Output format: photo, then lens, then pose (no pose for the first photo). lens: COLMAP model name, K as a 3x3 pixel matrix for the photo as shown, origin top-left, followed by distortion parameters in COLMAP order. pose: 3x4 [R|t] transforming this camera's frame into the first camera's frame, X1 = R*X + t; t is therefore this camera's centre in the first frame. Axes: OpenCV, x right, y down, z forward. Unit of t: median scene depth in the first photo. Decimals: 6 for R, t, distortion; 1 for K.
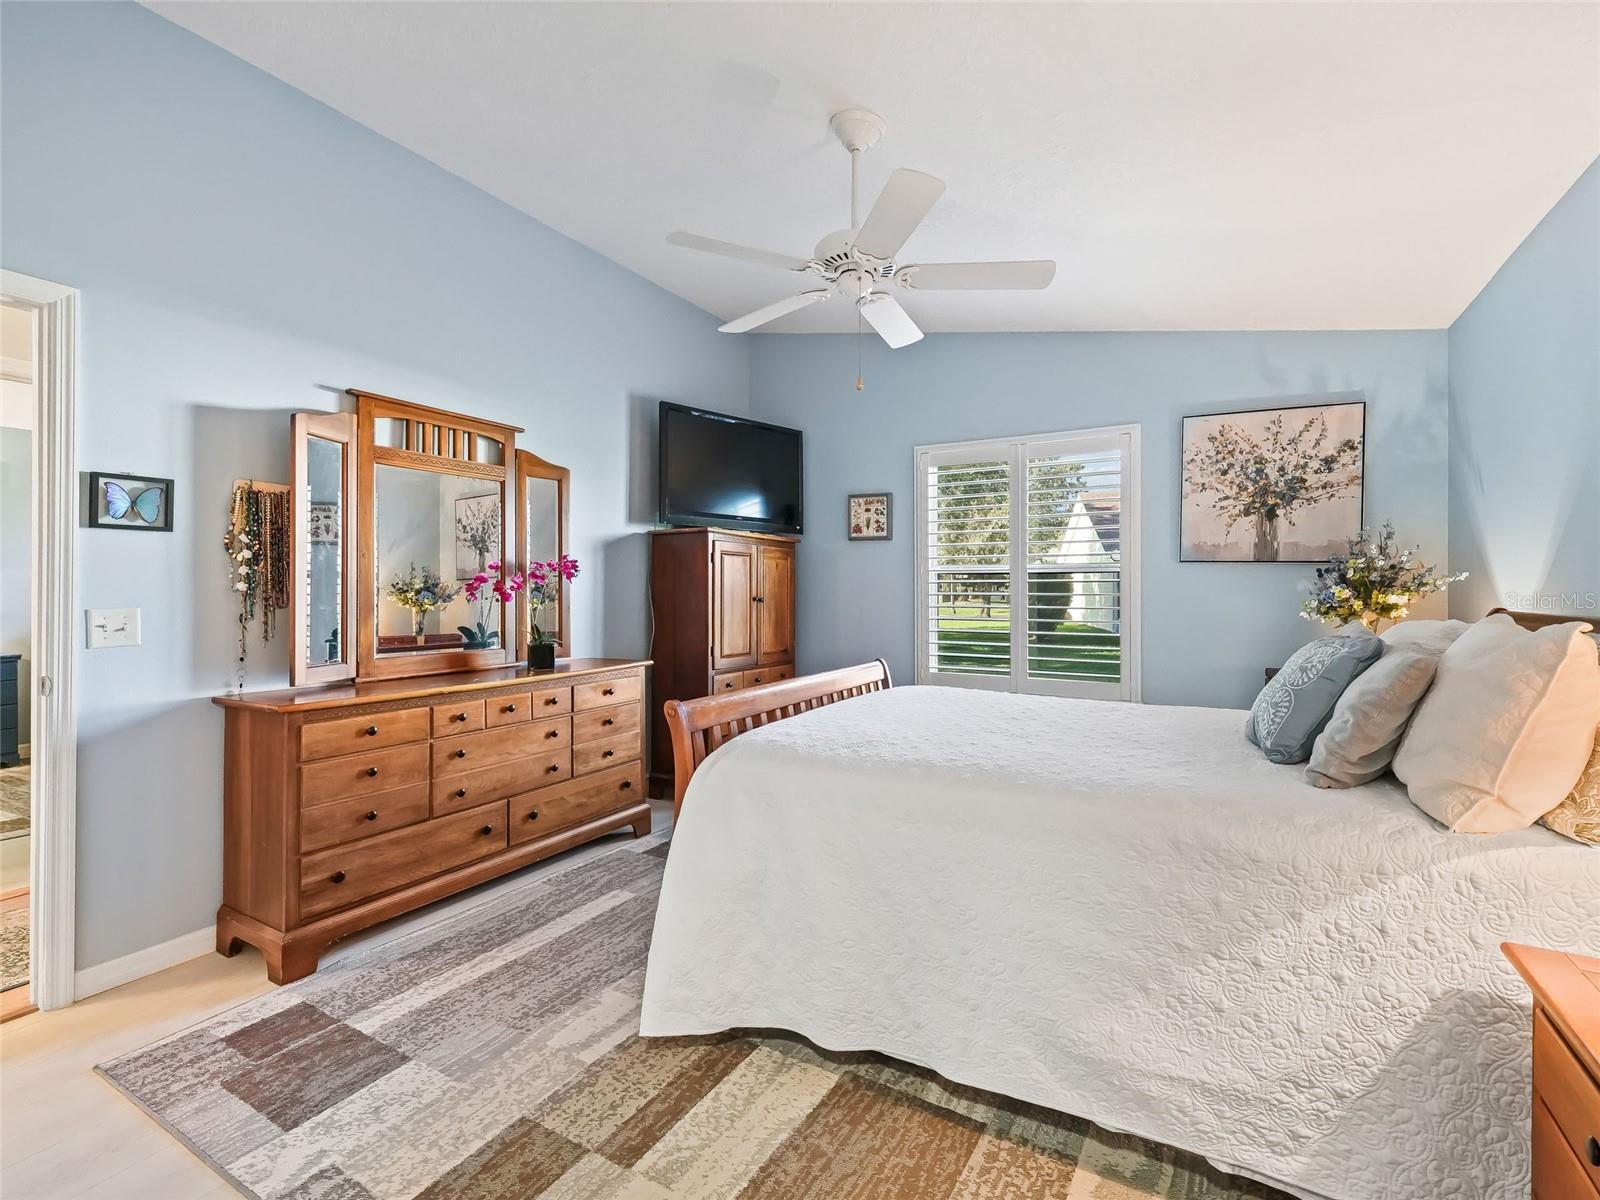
lens RADIAL K [[844.9, 0, 884.1], [0, 844.9, 590.3], [0, 0, 1]] dist [0.002131, 0.000123]
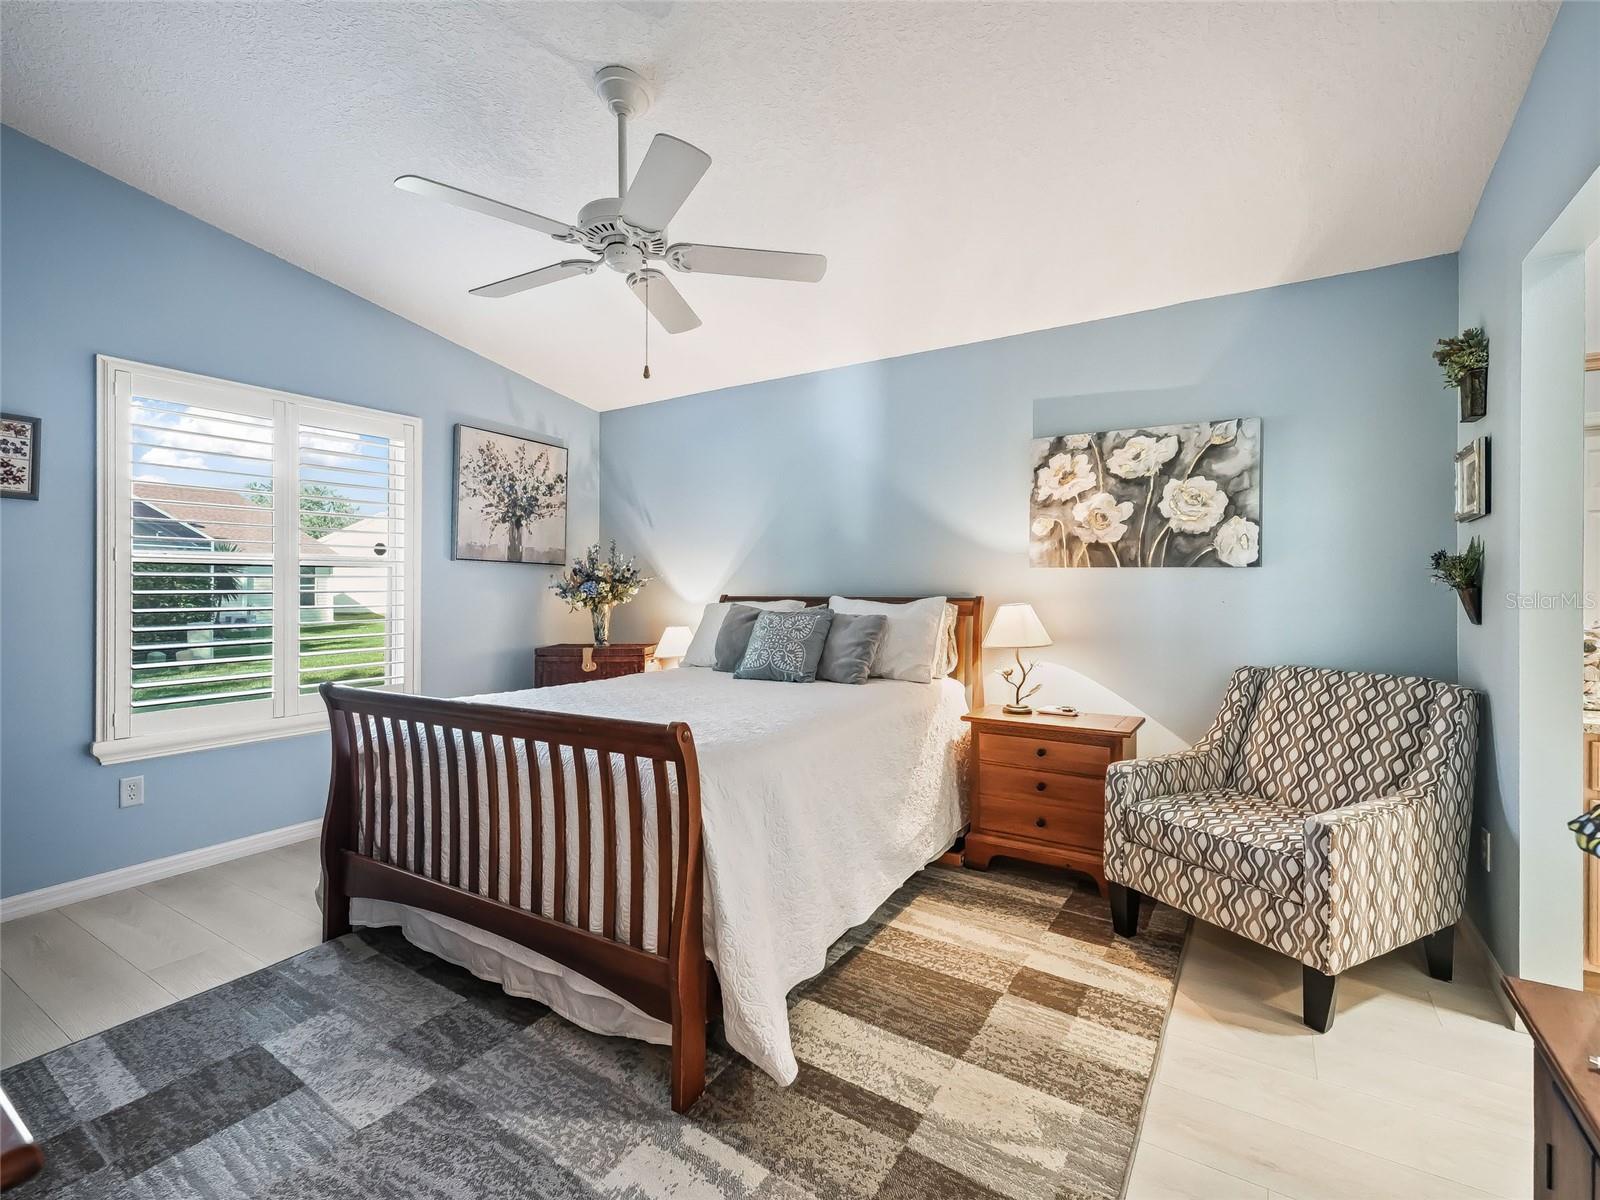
lens RADIAL K [[774.3, 0, 800.0], [0, 774.3, 600.0], [0, 0, 1]] dist [-0.000213, -0.000473]
pose [[-0.011766, -0.018532, 0.999759, -0.669338], [0.002460, 0.999825, 0.018562, 0.000762], [-0.999928, 0.002678, -0.011718, 0.608761]]
